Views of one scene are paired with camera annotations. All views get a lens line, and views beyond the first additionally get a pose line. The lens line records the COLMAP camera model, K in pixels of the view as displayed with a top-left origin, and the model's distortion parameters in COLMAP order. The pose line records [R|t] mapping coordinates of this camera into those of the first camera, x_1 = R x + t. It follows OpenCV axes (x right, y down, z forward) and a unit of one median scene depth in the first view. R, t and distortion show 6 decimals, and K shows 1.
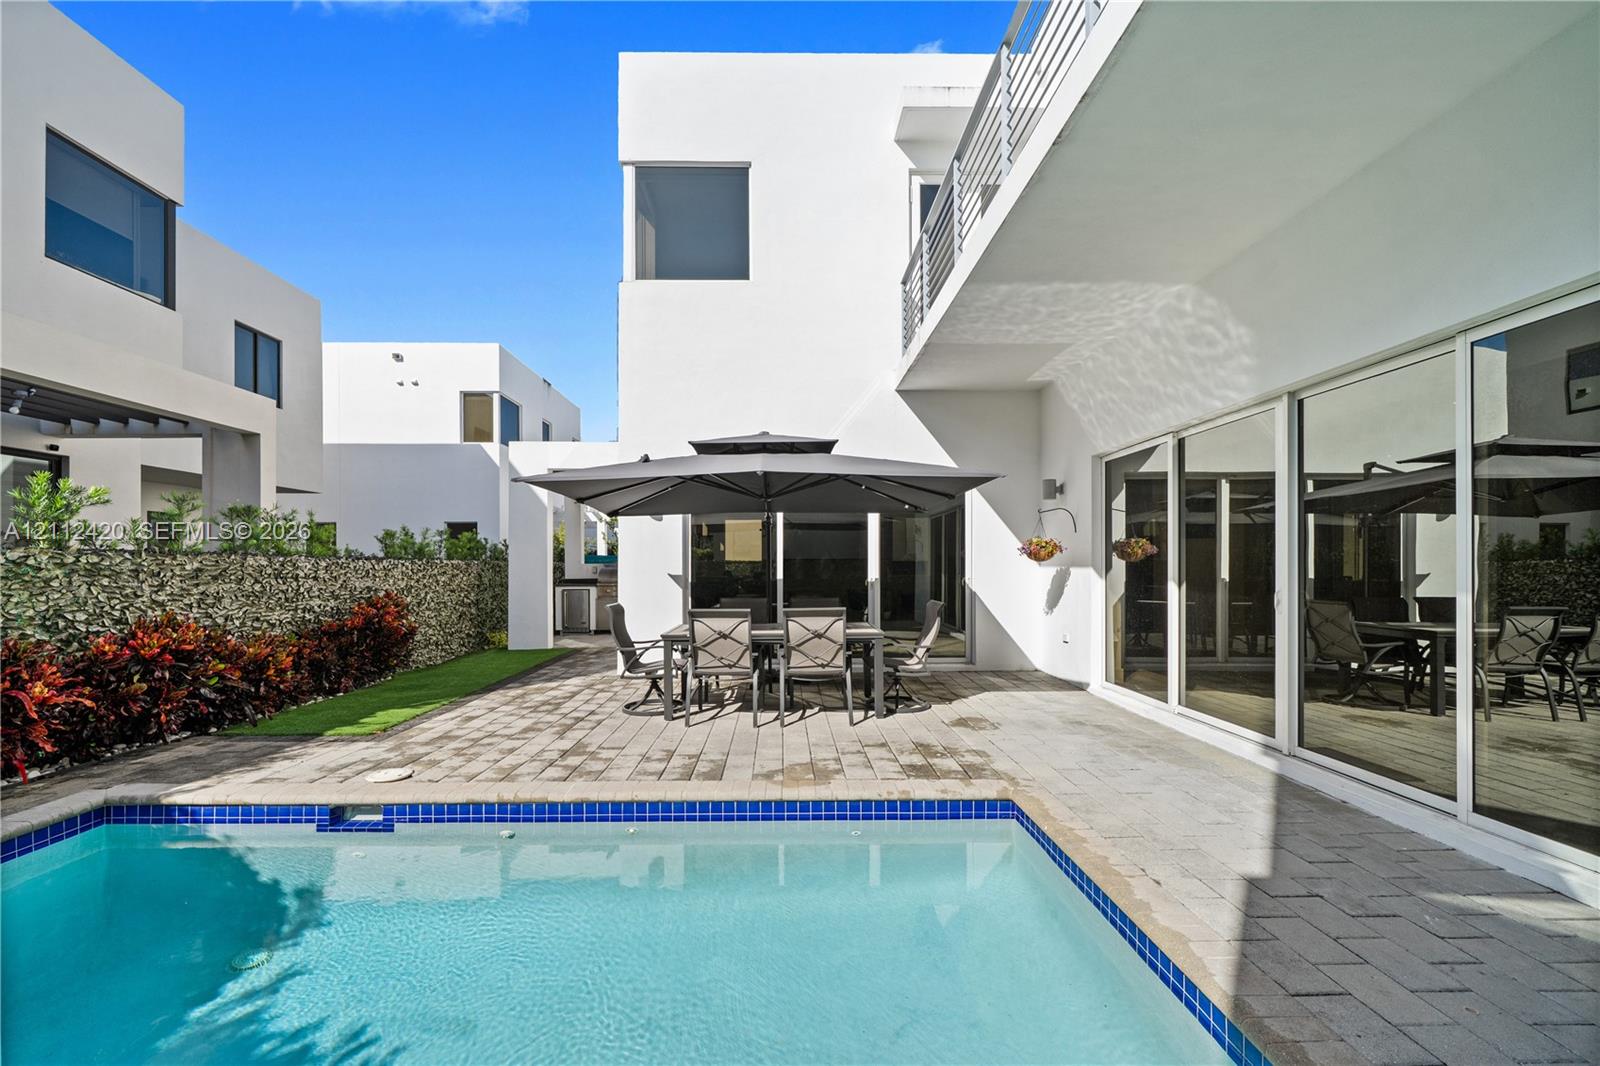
lens RADIAL K [[650.2, 0, 800.5], [0, 650.2, 562.1], [0, 0, 1]] dist [-0.005074, 0.000774]
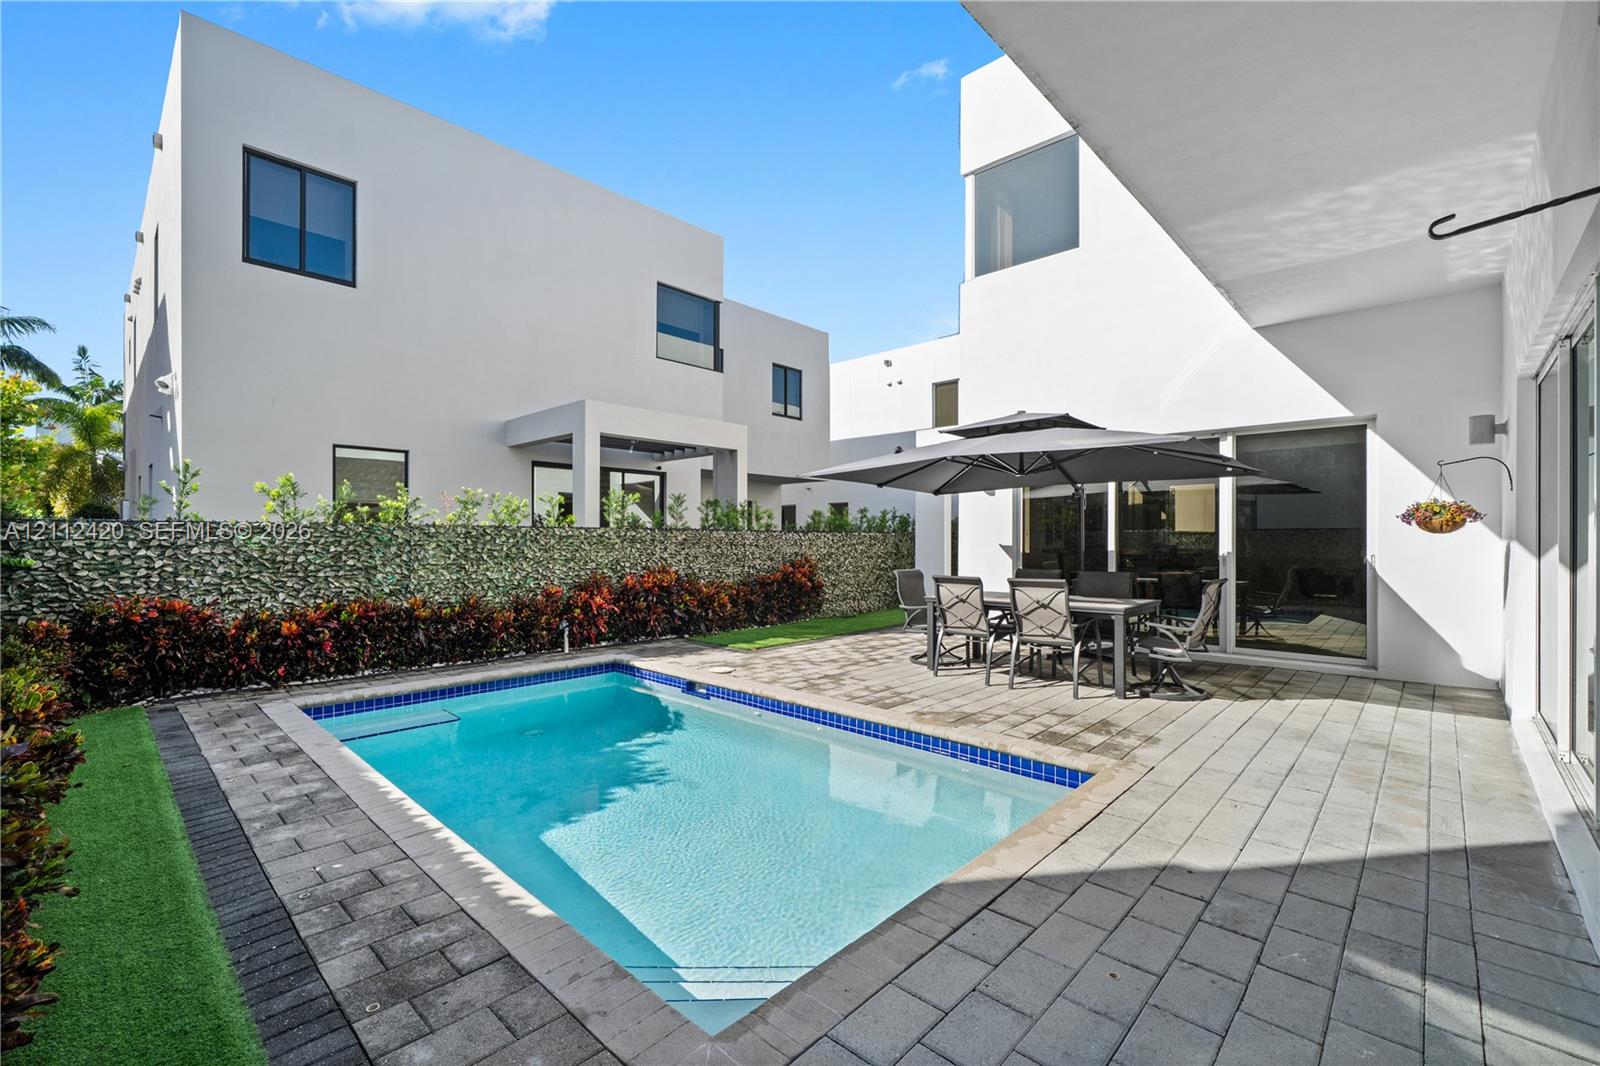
lens RADIAL K [[680.7, 0, 813.7], [0, 680.7, 541.1], [0, 0, 1]] dist [-0.001696, 0.000194]
pose [[0.721759, 0.006324, -0.692115, 0.514541], [0.003268, 0.999916, 0.012545, -0.005024], [0.692137, -0.011317, 0.721678, -0.033425]]
